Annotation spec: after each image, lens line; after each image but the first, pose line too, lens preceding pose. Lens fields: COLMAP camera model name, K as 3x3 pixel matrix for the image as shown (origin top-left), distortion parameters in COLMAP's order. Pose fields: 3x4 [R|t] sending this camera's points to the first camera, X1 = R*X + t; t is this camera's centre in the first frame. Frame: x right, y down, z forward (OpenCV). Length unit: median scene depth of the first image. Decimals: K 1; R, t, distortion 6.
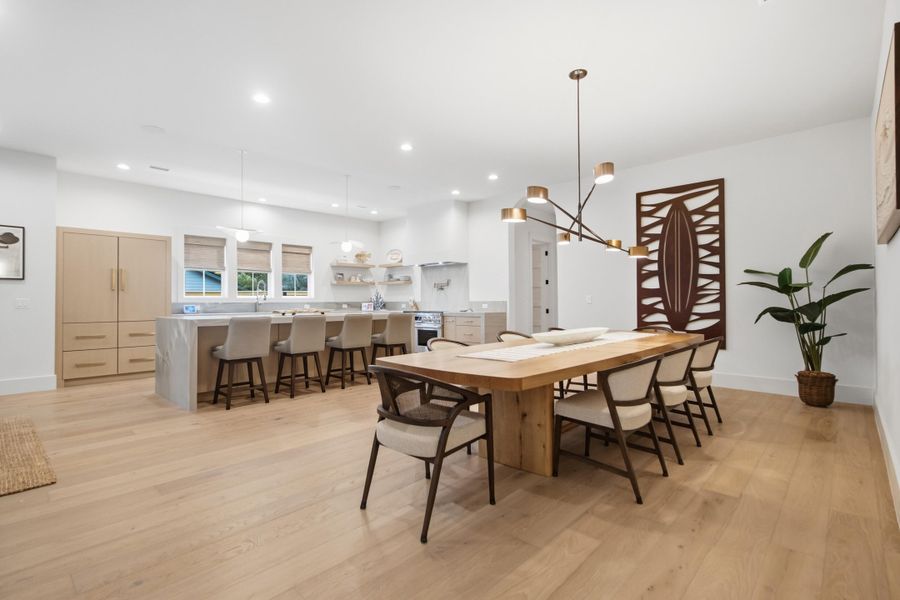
lens RADIAL K [[425.9, 0, 449.0], [0, 425.9, 298.0], [0, 0, 1]] dist [0.002034, 0.001029]
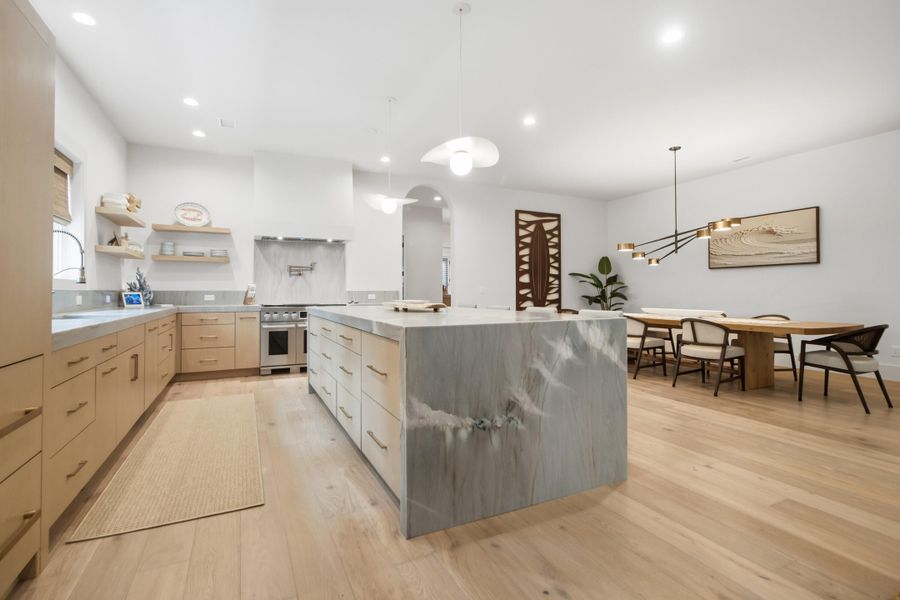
lens RADIAL K [[434.5, 0, 451.7], [0, 434.5, 281.9], [0, 0, 1]] dist [-0.000019, 0.000271]
pose [[0.350862, 0.024740, 0.936100, -0.932823], [-0.011204, 0.999690, -0.022221, 0.009848], [-0.936360, -0.002691, 0.351031, 0.754951]]
